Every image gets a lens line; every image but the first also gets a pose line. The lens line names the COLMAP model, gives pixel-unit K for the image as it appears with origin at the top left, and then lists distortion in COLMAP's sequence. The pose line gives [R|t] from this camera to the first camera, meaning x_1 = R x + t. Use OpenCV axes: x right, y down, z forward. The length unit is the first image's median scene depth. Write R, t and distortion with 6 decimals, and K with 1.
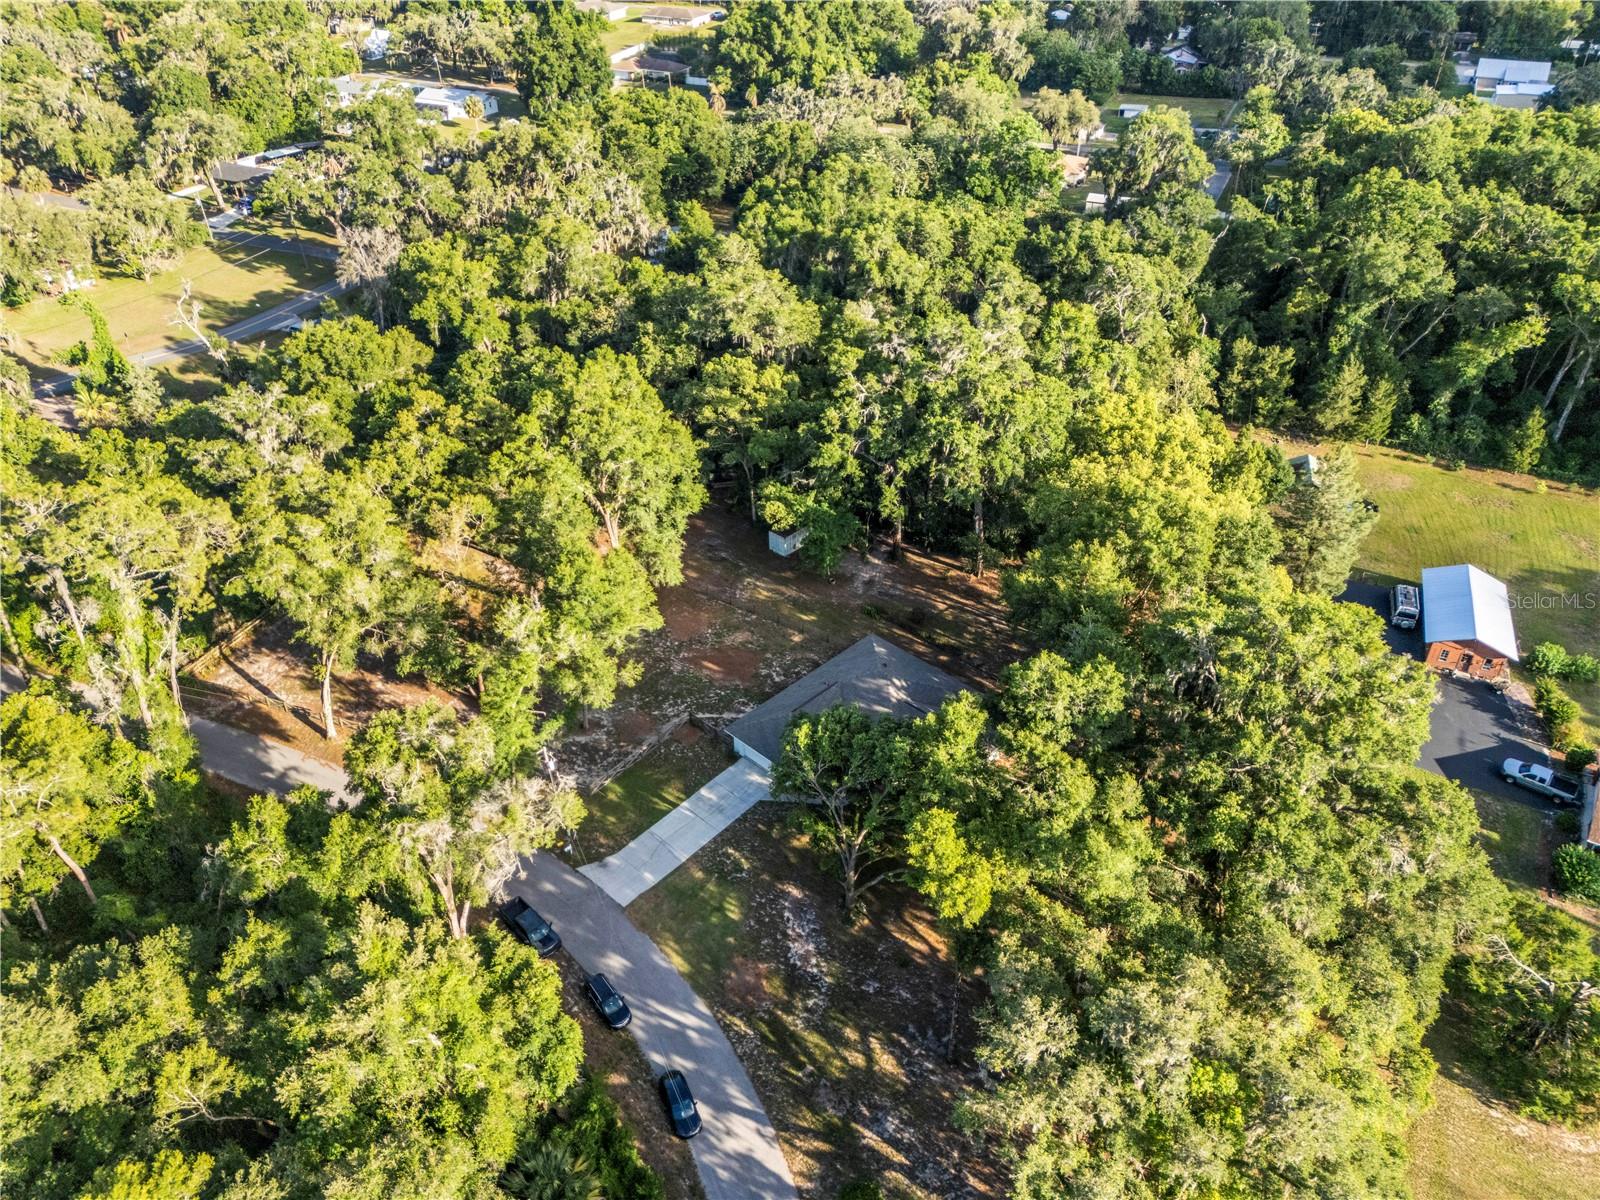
lens RADIAL K [[1174.7, 0, 804.2], [0, 1174.7, 600.7], [0, 0, 1]] dist [0.084259, -0.073934]
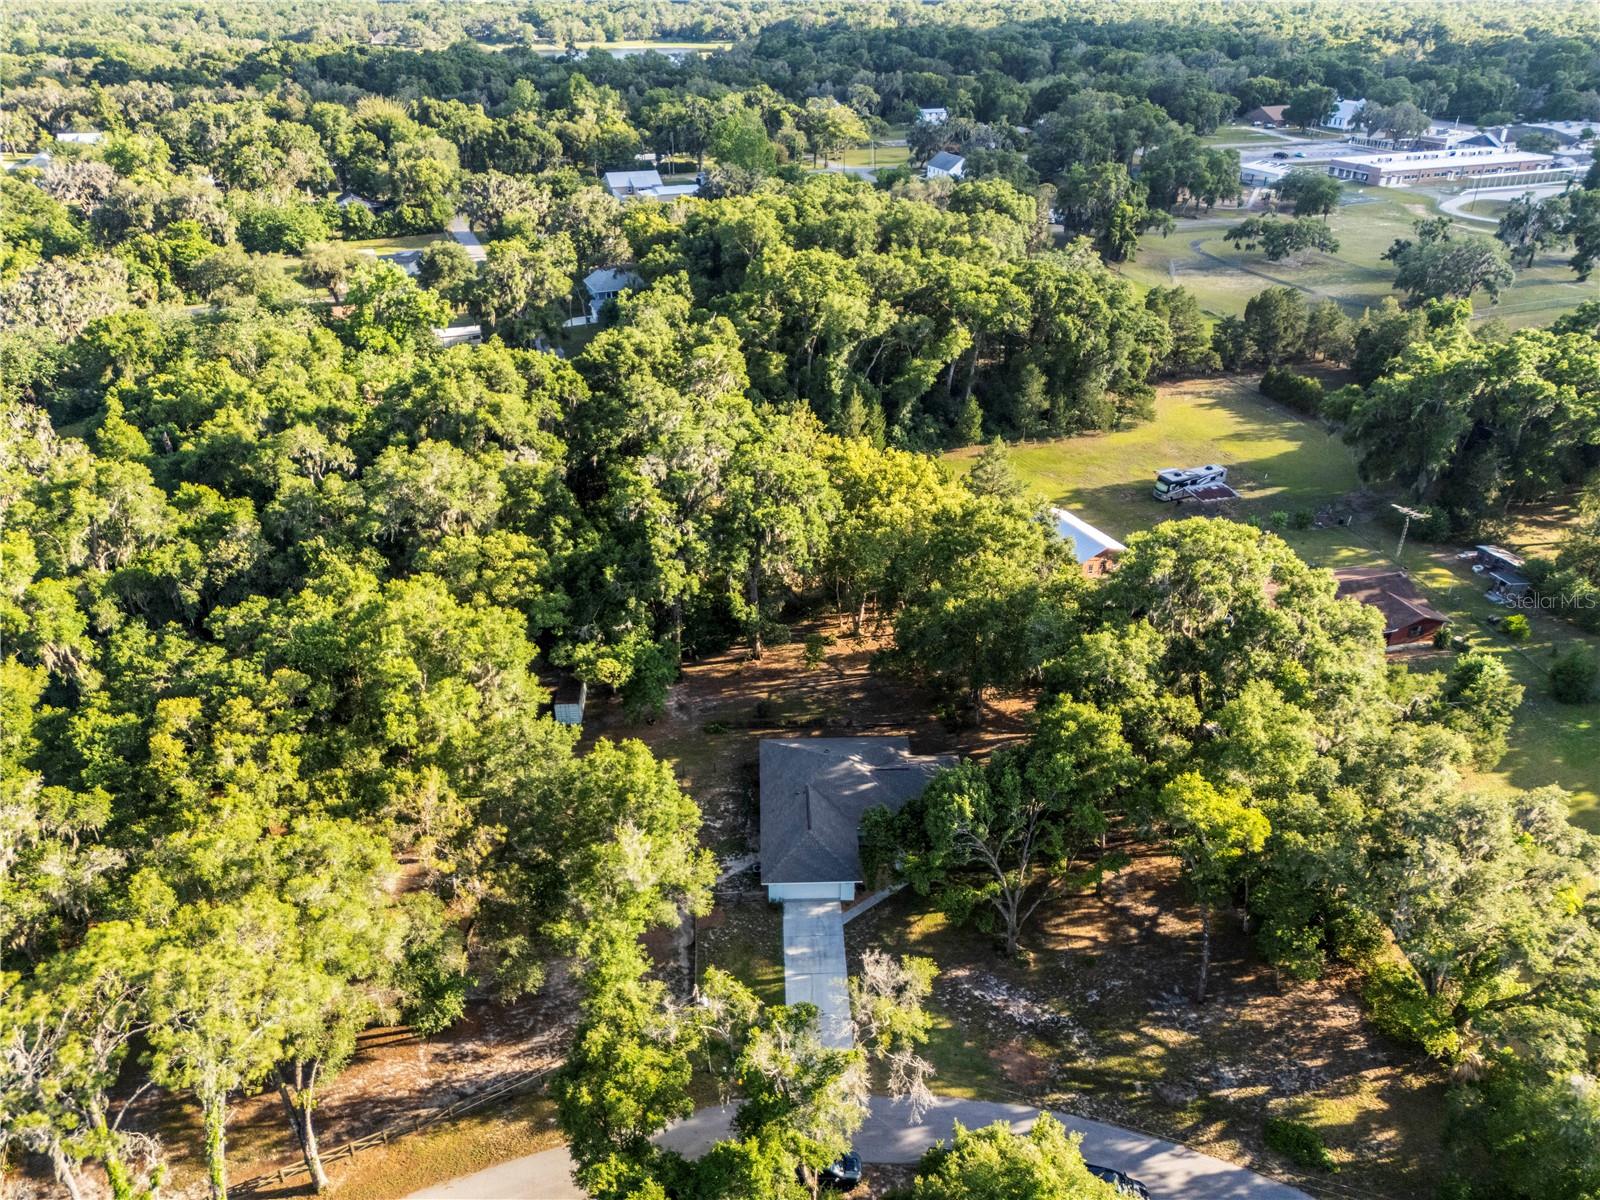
lens RADIAL K [[1174.7, 0, 797.0], [0, 1174.7, 600.5], [0, 0, 1]] dist [0.084259, -0.073934]
pose [[0.692310, -0.344519, 0.634046, -0.639715], [0.411175, 0.910409, 0.045726, -0.140447], [-0.592994, 0.229047, 0.771942, 0.254769]]
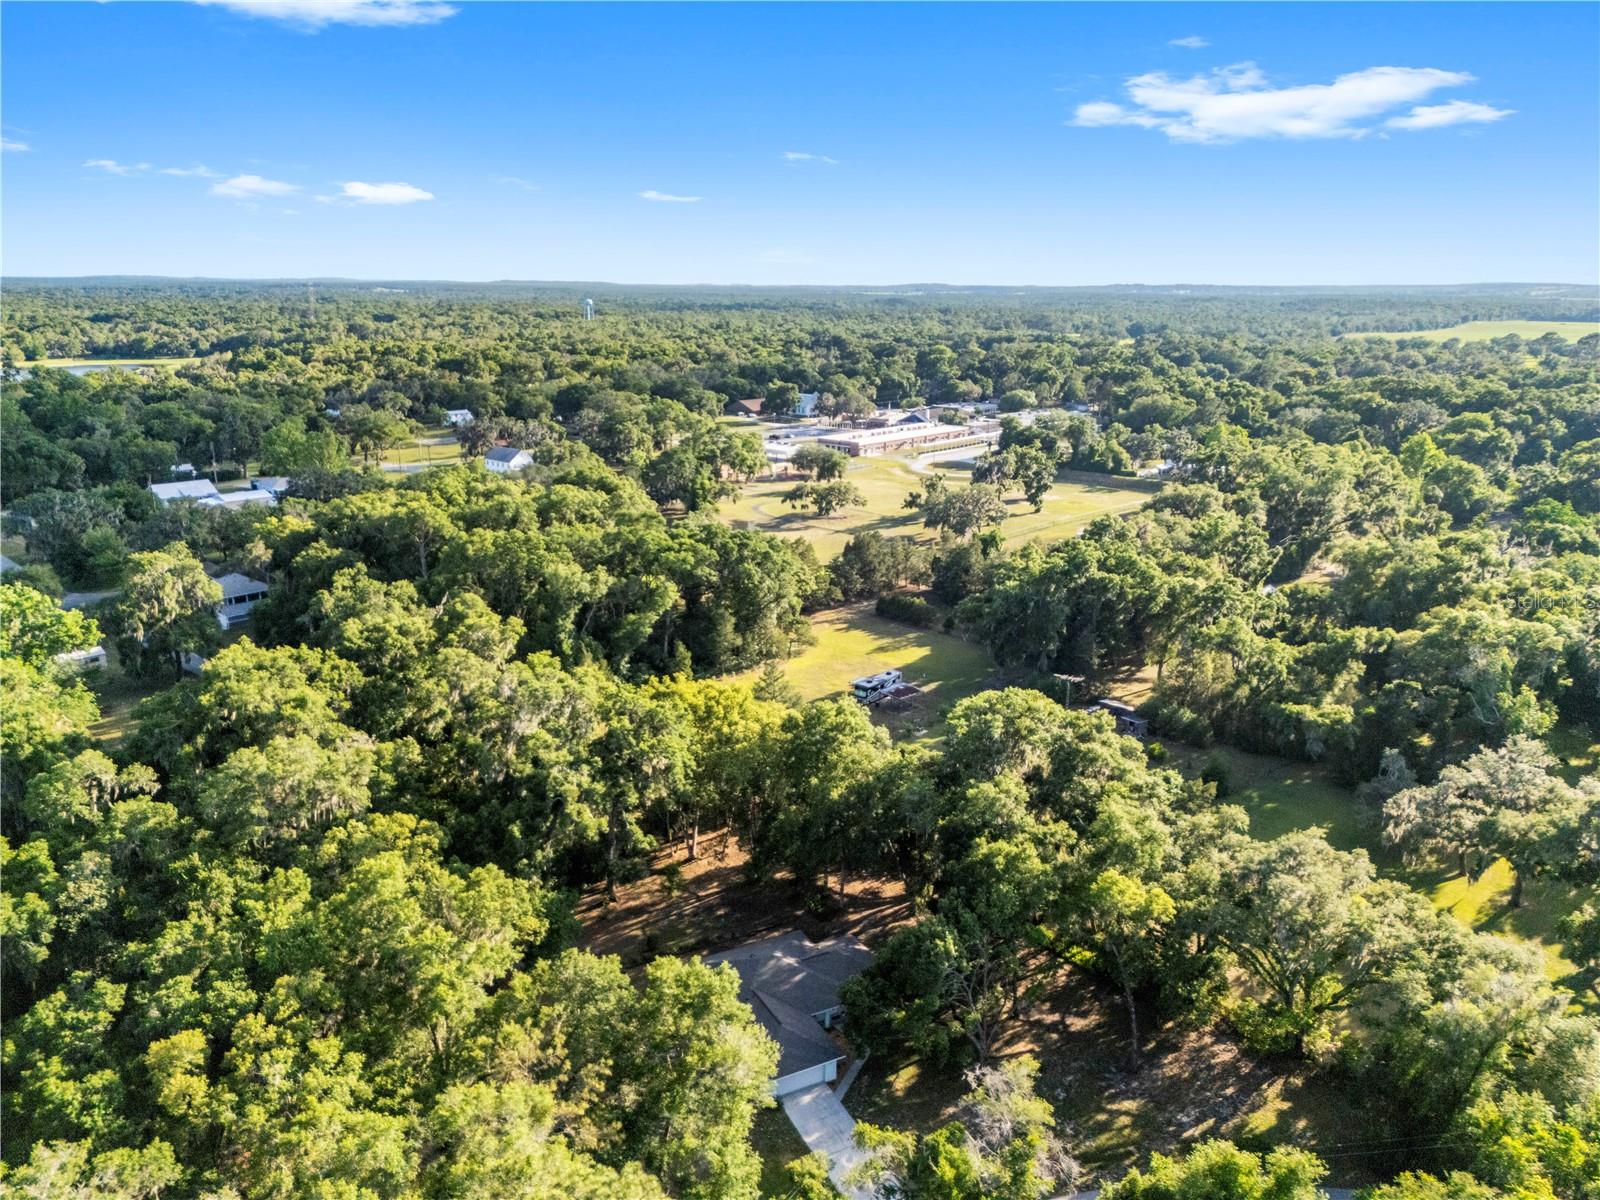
lens RADIAL K [[1174.7, 0, 790.3], [0, 1174.7, 600.9], [0, 0, 1]] dist [0.084259, -0.073934]
pose [[0.308608, -0.248962, 0.918030, -0.982180], [0.539474, 0.840709, 0.046642, -0.293258], [-0.783408, 0.480859, 0.393759, 0.467328]]
